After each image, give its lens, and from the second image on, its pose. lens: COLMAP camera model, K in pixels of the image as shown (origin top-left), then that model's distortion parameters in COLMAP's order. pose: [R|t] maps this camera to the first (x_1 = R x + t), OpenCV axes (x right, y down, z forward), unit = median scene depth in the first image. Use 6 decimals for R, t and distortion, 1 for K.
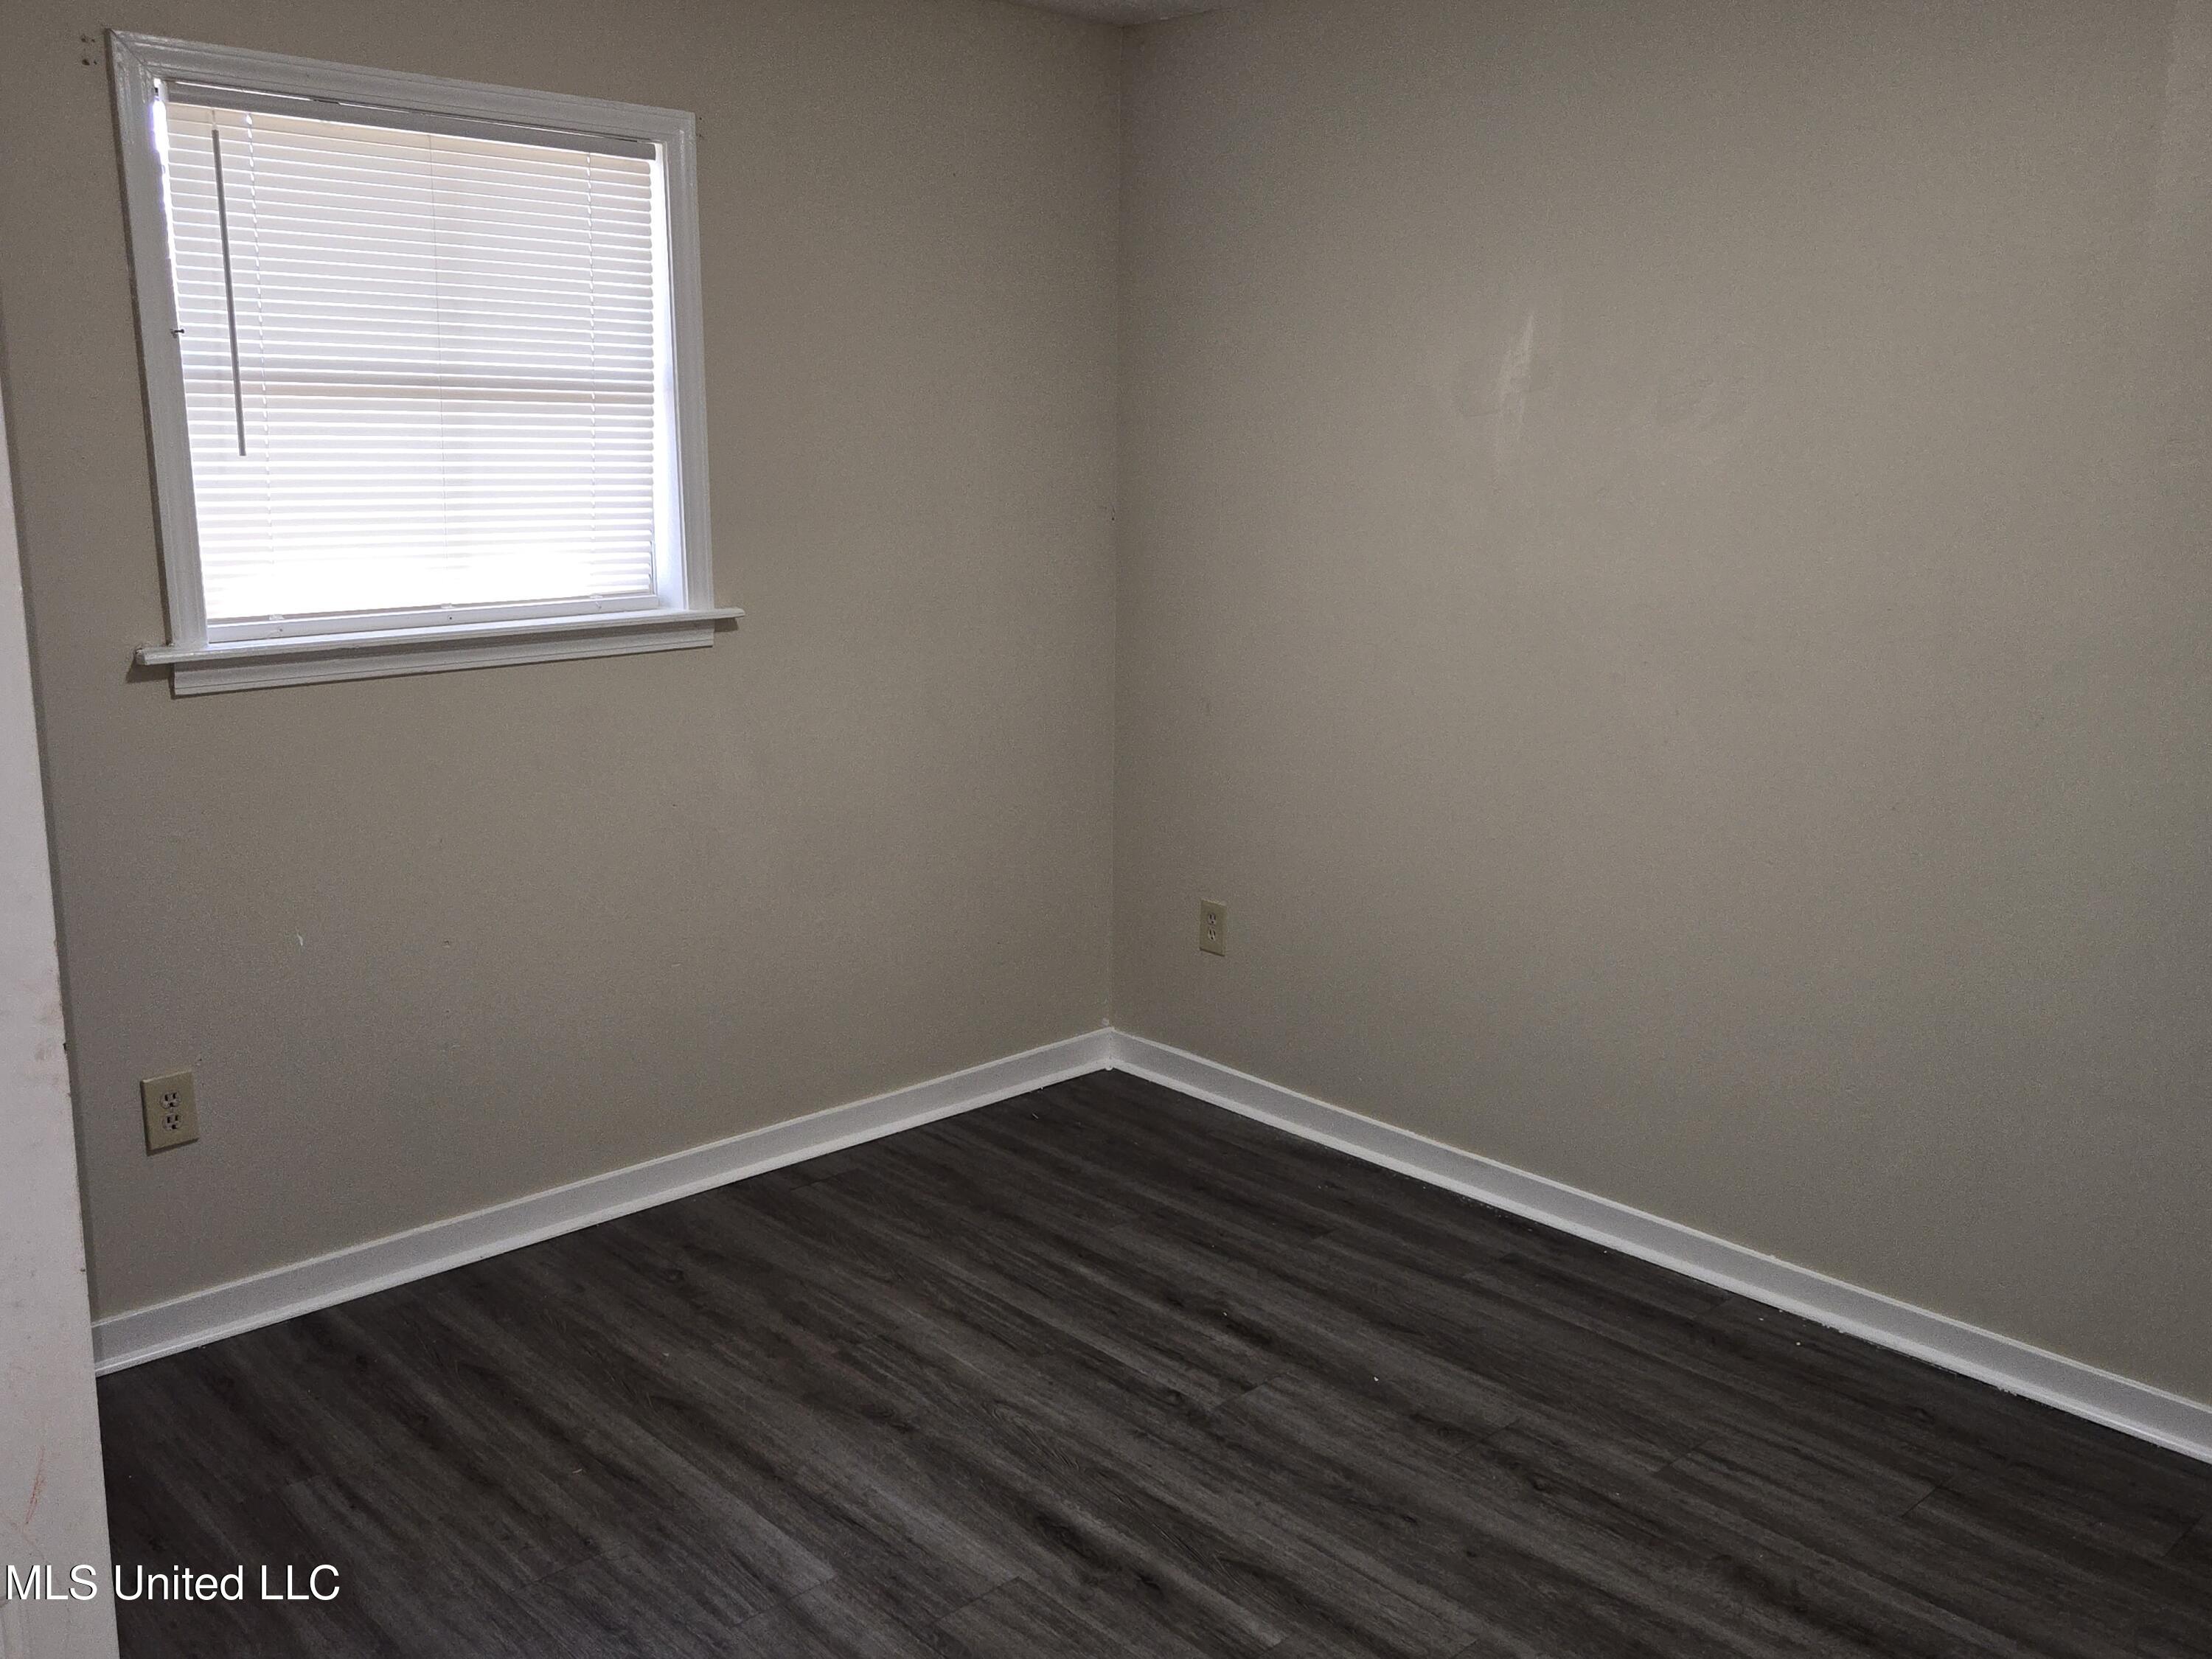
lens RADIAL K [[1895.9, 0, 1114.6], [0, 1895.9, 823.3], [0, 0, 1]] dist [0.064146, -0.003139]
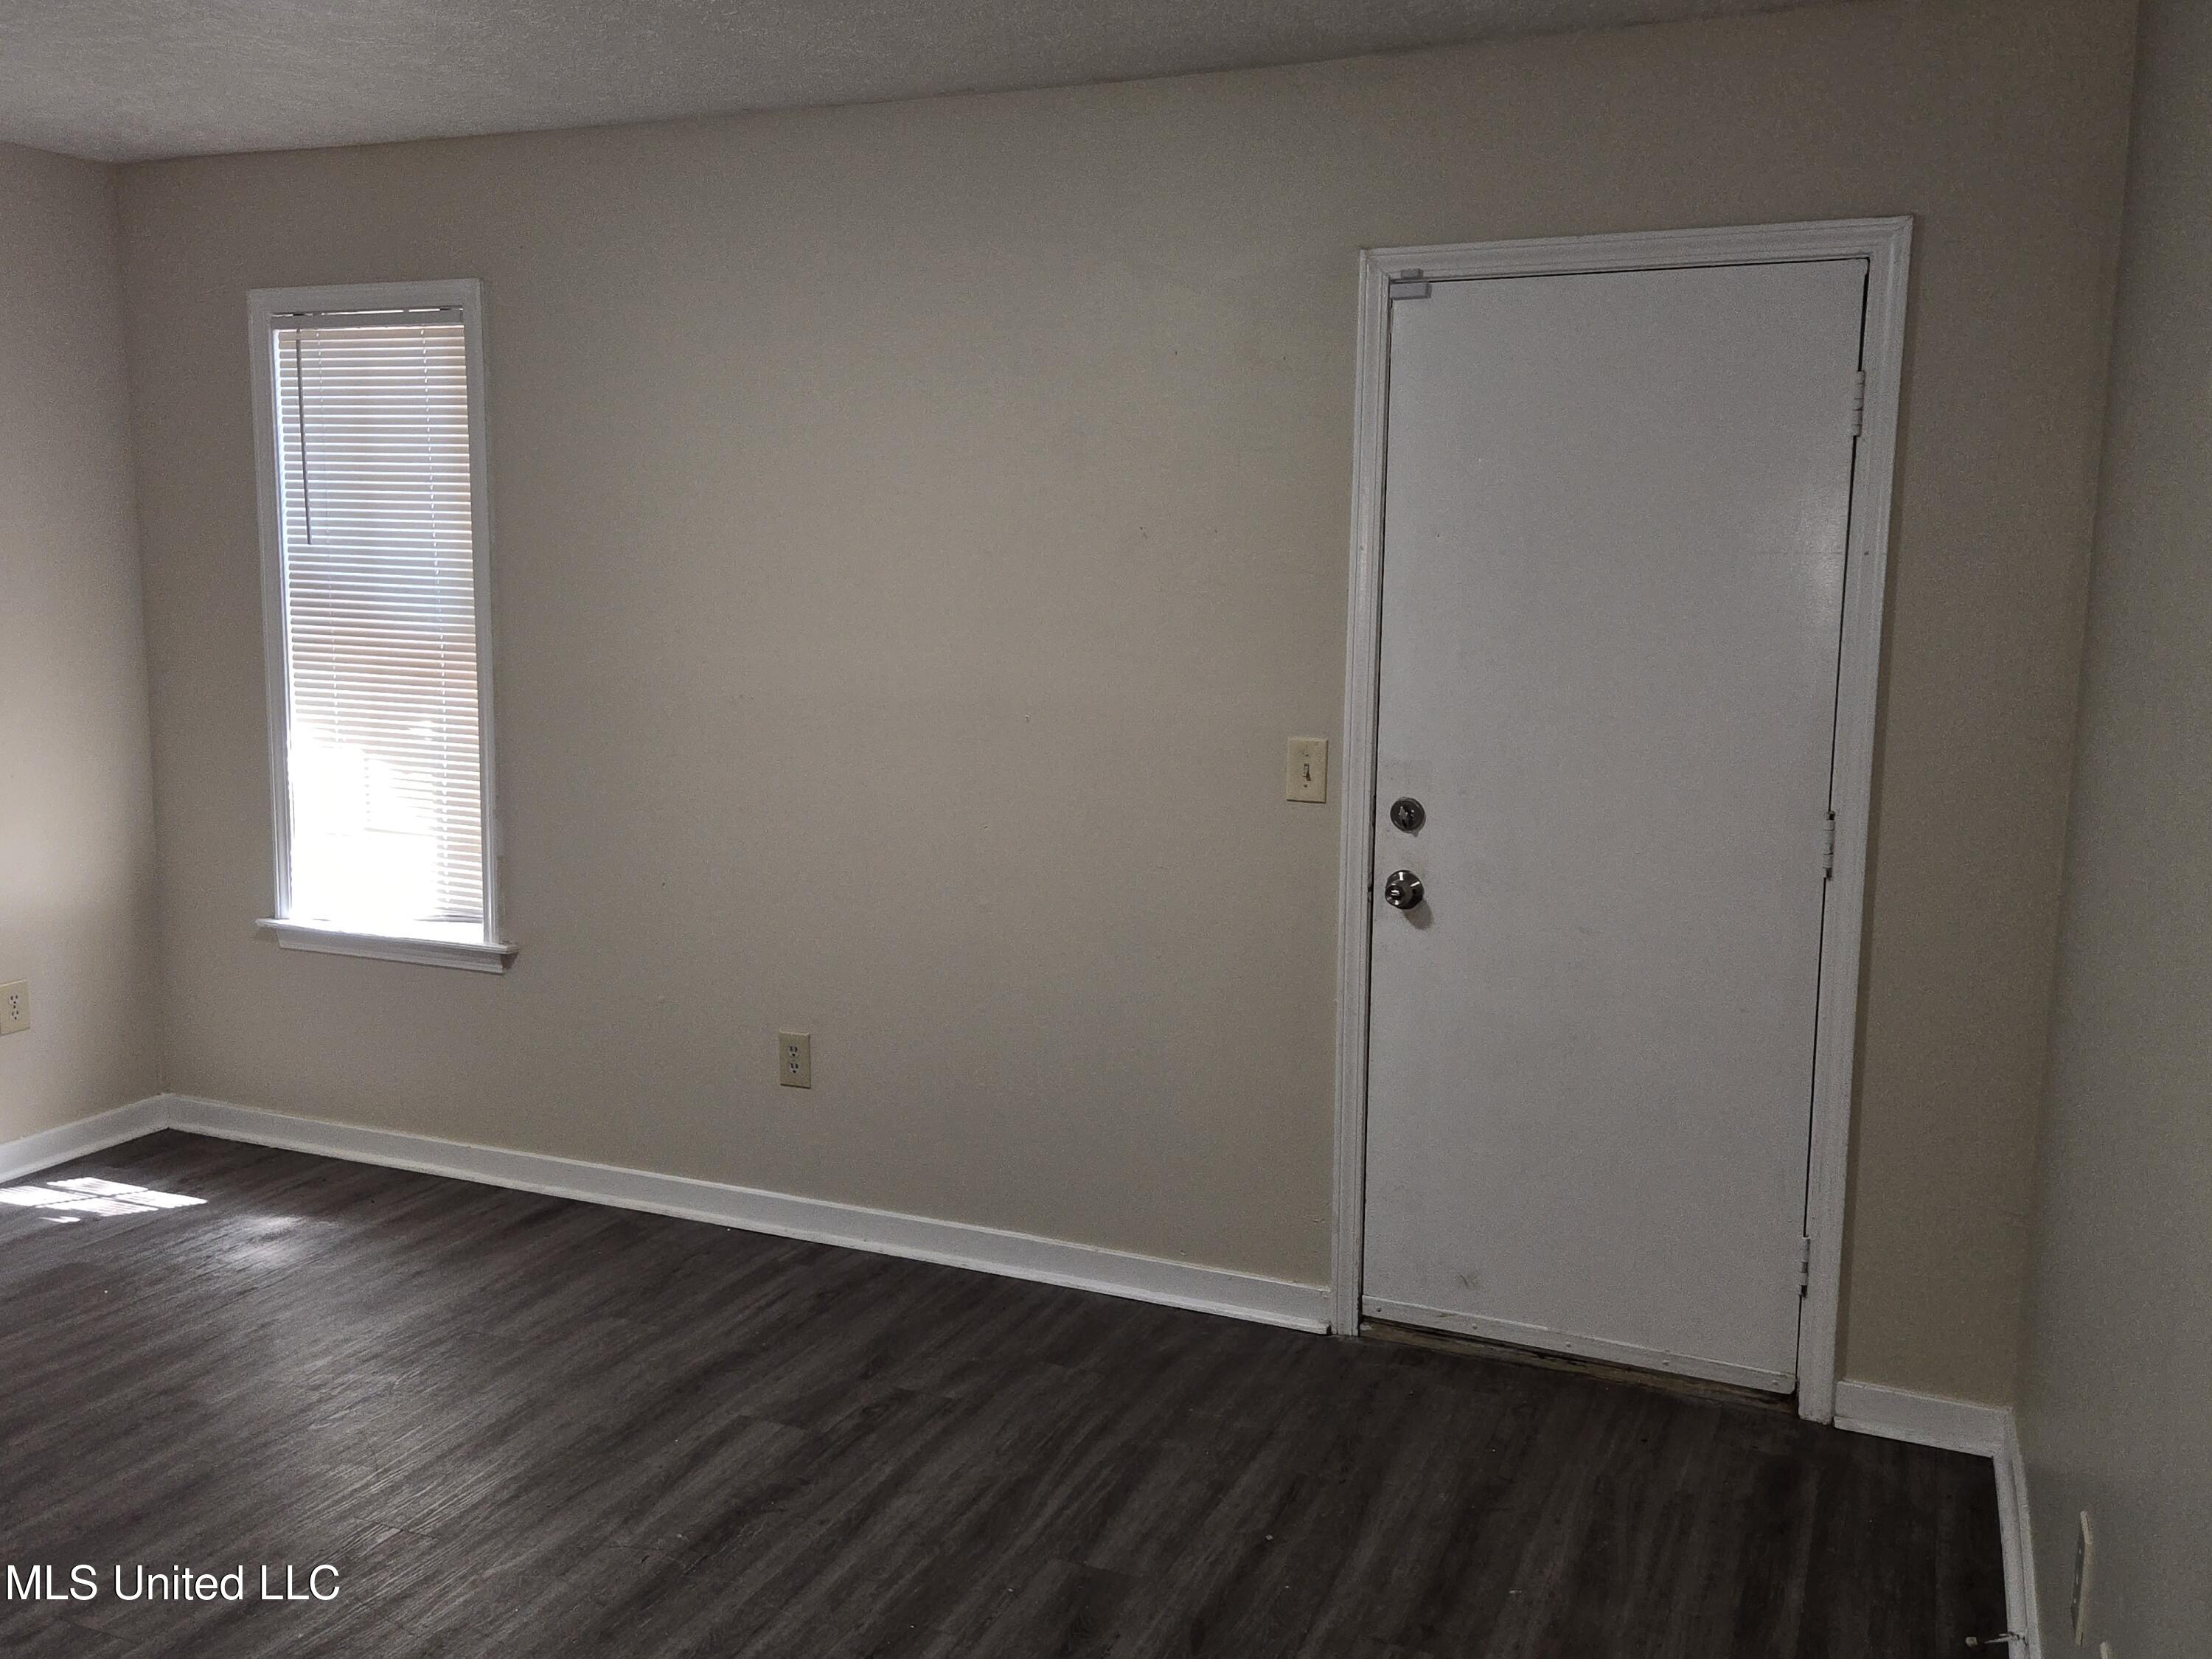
lens RADIAL K [[1895.9, 0, 1114.6], [0, 1895.9, 823.3], [0, 0, 1]] dist [0.064146, -0.003139]
pose [[0.391388, 0.127254, -0.911385, 1.097970], [-0.188623, 0.980458, 0.055896, -0.177861], [0.900687, 0.150031, 0.407742, 0.926959]]
